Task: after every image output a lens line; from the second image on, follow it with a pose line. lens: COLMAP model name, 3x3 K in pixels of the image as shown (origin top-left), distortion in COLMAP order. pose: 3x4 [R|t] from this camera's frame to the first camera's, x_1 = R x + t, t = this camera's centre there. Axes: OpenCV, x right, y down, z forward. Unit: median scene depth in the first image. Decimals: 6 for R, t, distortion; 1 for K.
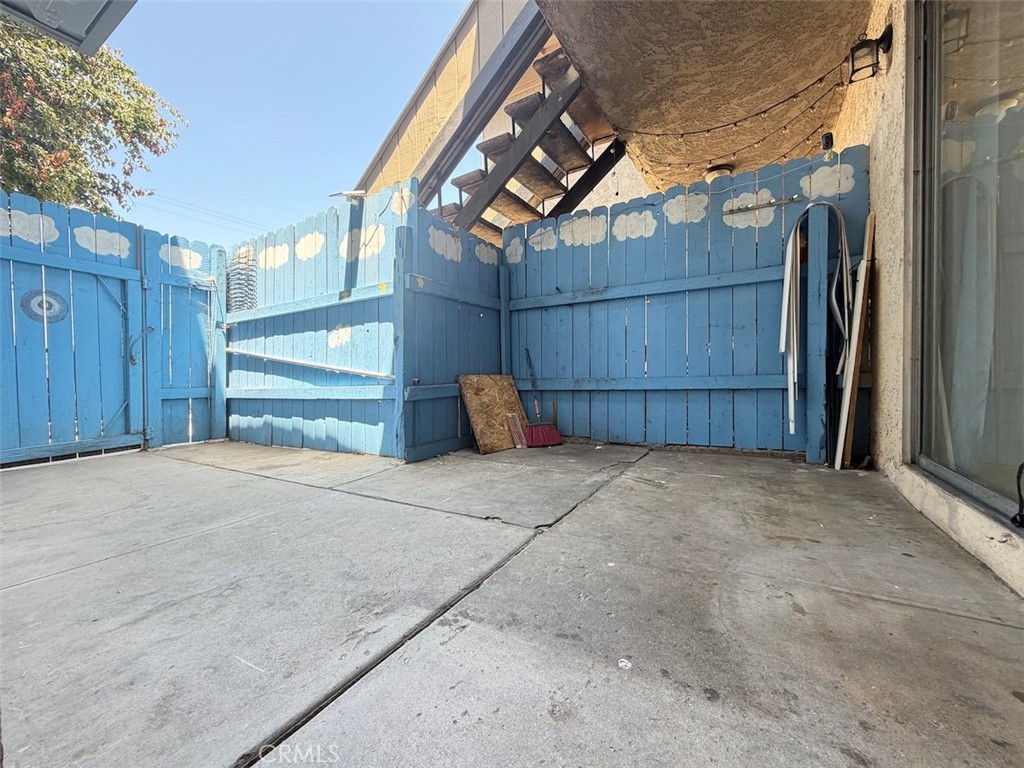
lens RADIAL K [[407.9, 0, 509.9], [0, 407.9, 385.8], [0, 0, 1]] dist [-0.001395, 0.000266]
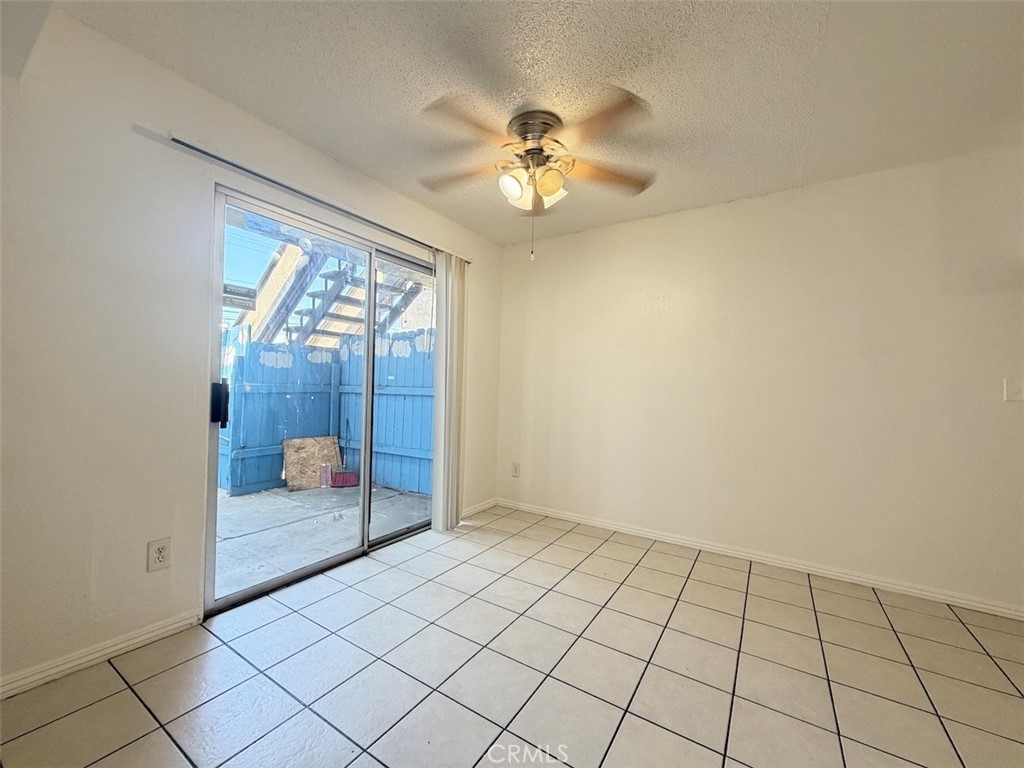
lens RADIAL K [[407.9, 0, 509.9], [0, 407.9, 385.8], [0, 0, 1]] dist [-0.001395, 0.000266]
pose [[0.998355, 0.045104, -0.035386, 0.796264], [-0.046104, 0.998545, -0.027981, -0.230709], [0.034072, 0.029567, 0.998982, -0.553956]]
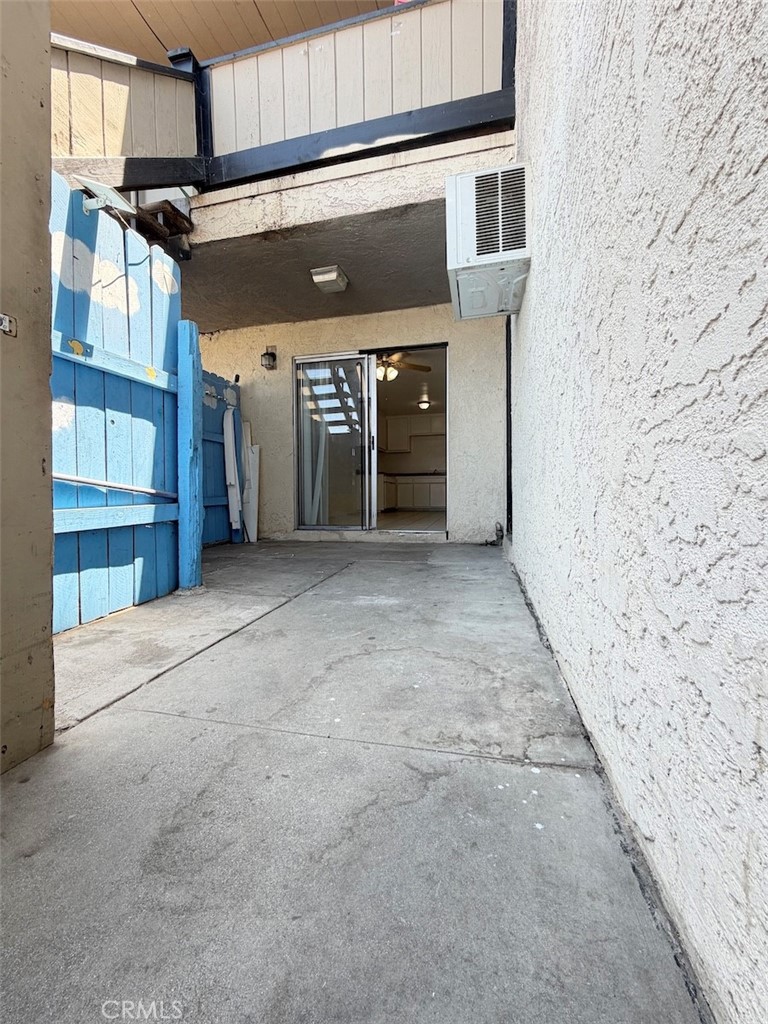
lens RADIAL K [[407.9, 0, 384.0], [0, 407.9, 512.0], [0, 0, 1]] dist [-0.001395, 0.000266]
pose [[-0.309155, -0.021633, 0.950766, -0.953827], [0.054453, 0.997698, 0.040407, 0.005476], [-0.949452, 0.064264, -0.307265, 0.693596]]
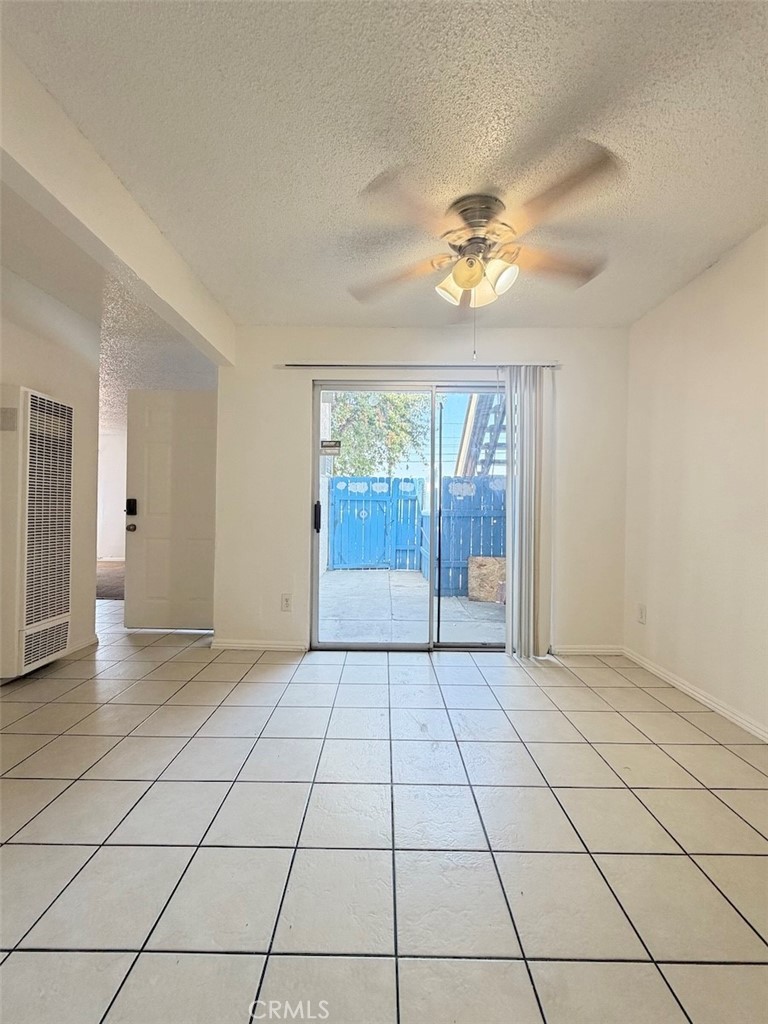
lens RADIAL K [[407.9, 0, 384.0], [0, 407.9, 512.0], [0, 0, 1]] dist [-0.001395, 0.000266]
pose [[0.510701, 0.029546, -0.859250, 1.282024], [-0.042702, 0.999048, 0.008972, -0.229978], [0.858697, 0.032110, 0.511476, -0.303208]]
